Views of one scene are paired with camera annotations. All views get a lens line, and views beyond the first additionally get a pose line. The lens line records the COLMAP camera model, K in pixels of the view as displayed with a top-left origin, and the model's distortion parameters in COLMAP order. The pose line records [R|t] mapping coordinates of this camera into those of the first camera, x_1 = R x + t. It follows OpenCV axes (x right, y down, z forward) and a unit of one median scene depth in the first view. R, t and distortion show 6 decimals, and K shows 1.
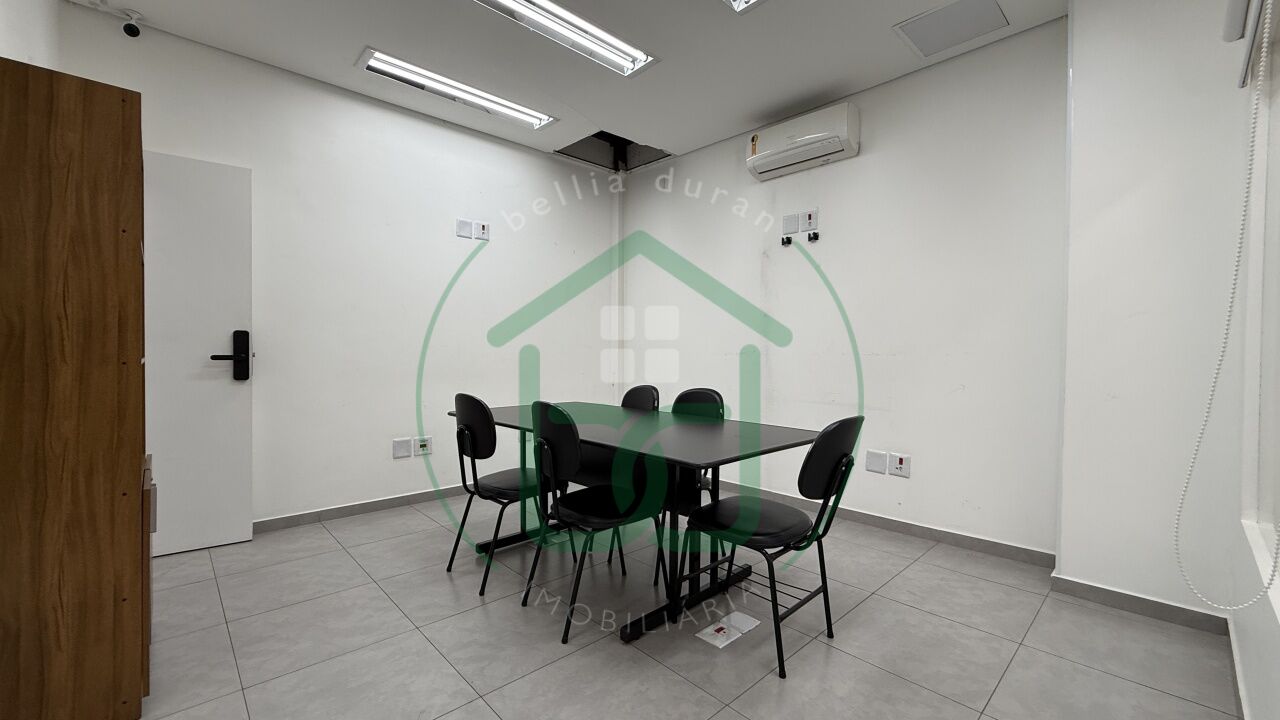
lens RADIAL K [[511.7, 0, 644.3], [0, 511.7, 362.9], [0, 0, 1]] dist [0.000208, 0.000051]
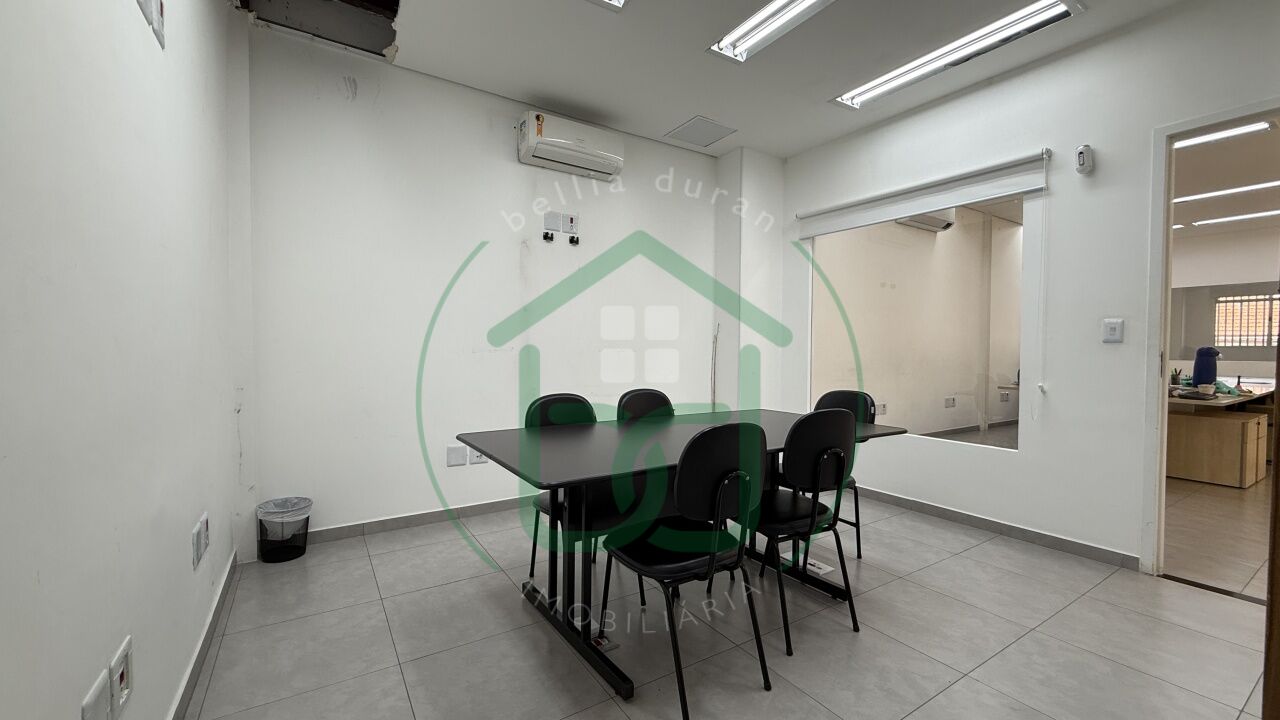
lens RADIAL K [[511.7, 0, 644.3], [0, 511.7, 362.9], [0, 0, 1]] dist [0.000208, 0.000051]
pose [[0.183665, -0.028583, 0.982573, -0.671486], [0.015078, 0.999541, 0.026258, -0.021034], [-0.982873, 0.009993, 0.184012, 0.659345]]
